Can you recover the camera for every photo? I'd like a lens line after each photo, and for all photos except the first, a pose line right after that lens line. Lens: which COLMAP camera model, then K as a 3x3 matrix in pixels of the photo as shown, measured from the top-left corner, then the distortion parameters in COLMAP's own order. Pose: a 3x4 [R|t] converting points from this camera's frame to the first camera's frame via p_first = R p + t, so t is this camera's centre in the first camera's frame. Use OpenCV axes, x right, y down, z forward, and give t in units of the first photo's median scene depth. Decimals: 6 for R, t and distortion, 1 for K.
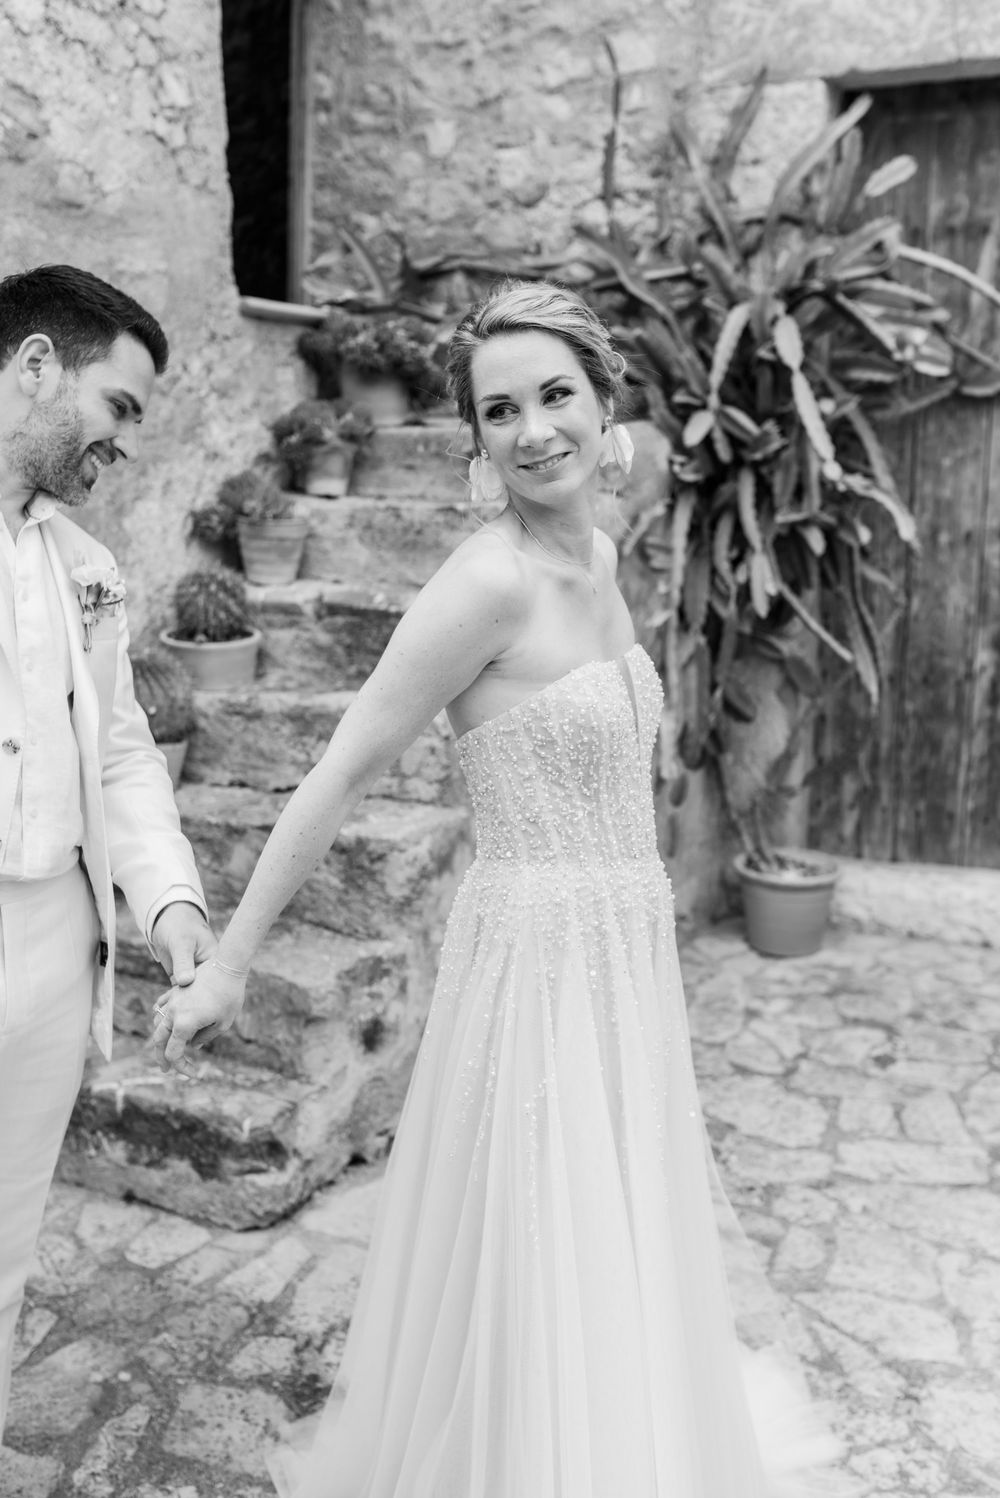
lens RADIAL K [[1507.4, 0, 504.4], [0, 1507.4, 750.9], [0, 0, 1]] dist [0.002671, -0.001962]
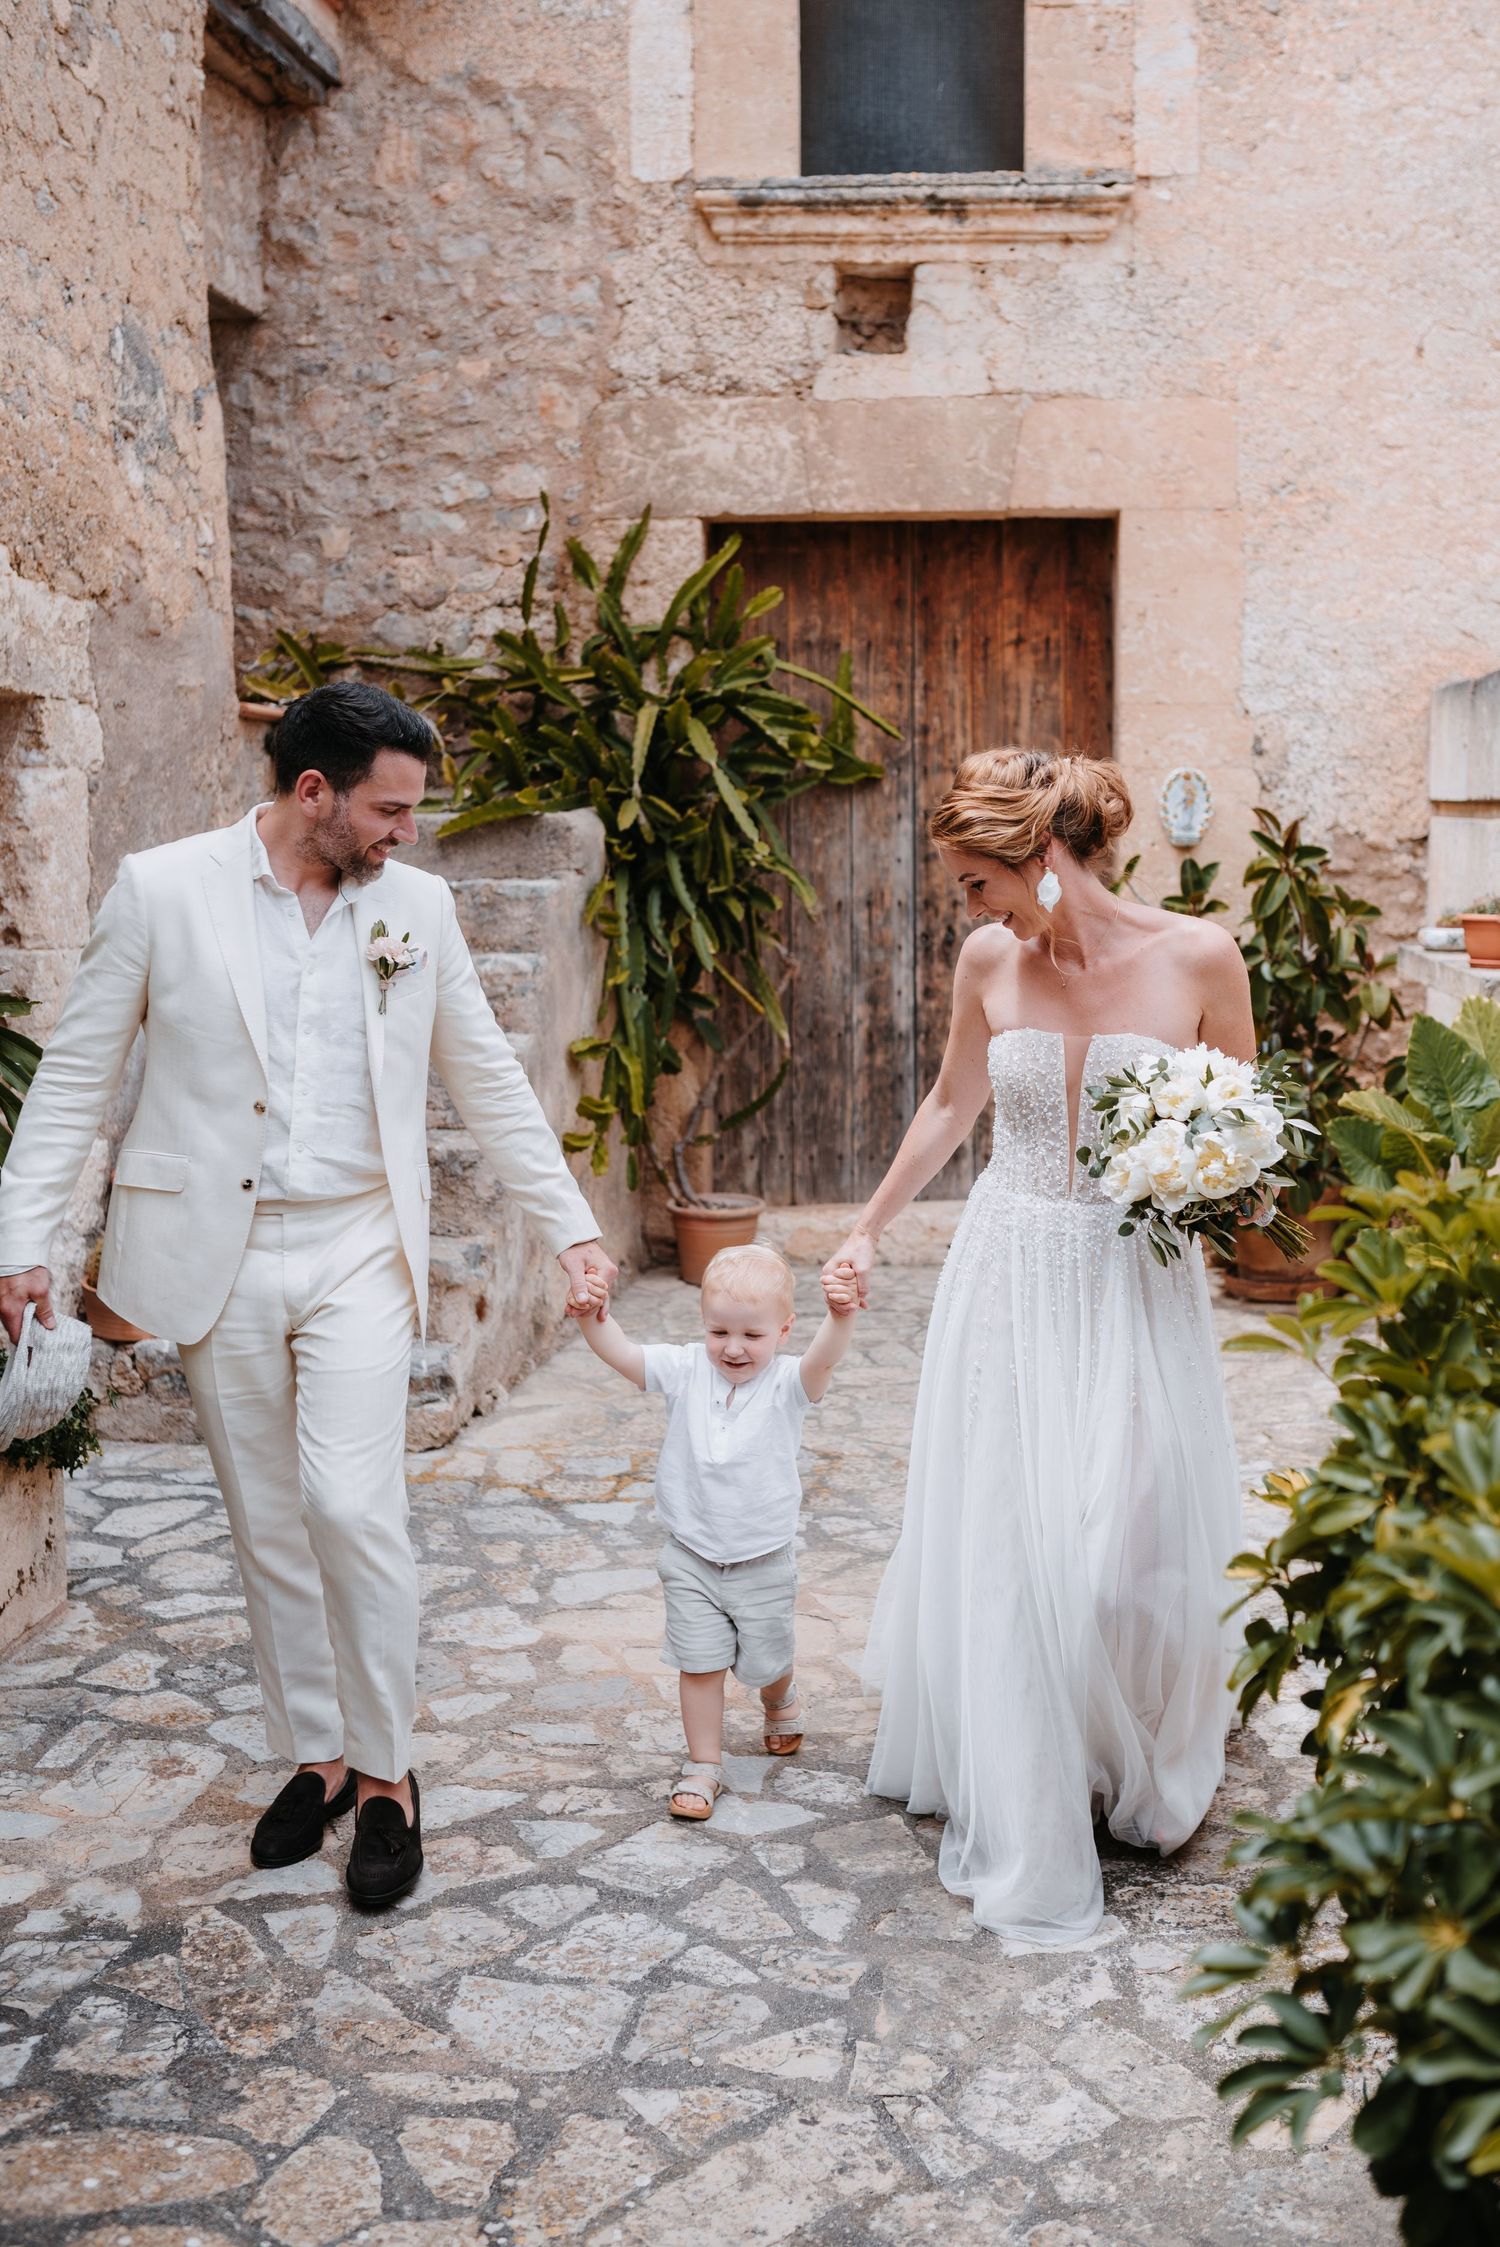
lens RADIAL K [[2350.2, 0, 826.0], [0, 2350.2, 1017.9], [0, 0, 1]] dist [-0.064476, 0.109553]
pose [[0.925145, -0.039073, 0.377597, -0.405234], [0.081785, 0.991845, -0.097745, 0.123661], [-0.370699, 0.121310, 0.920797, -0.666979]]
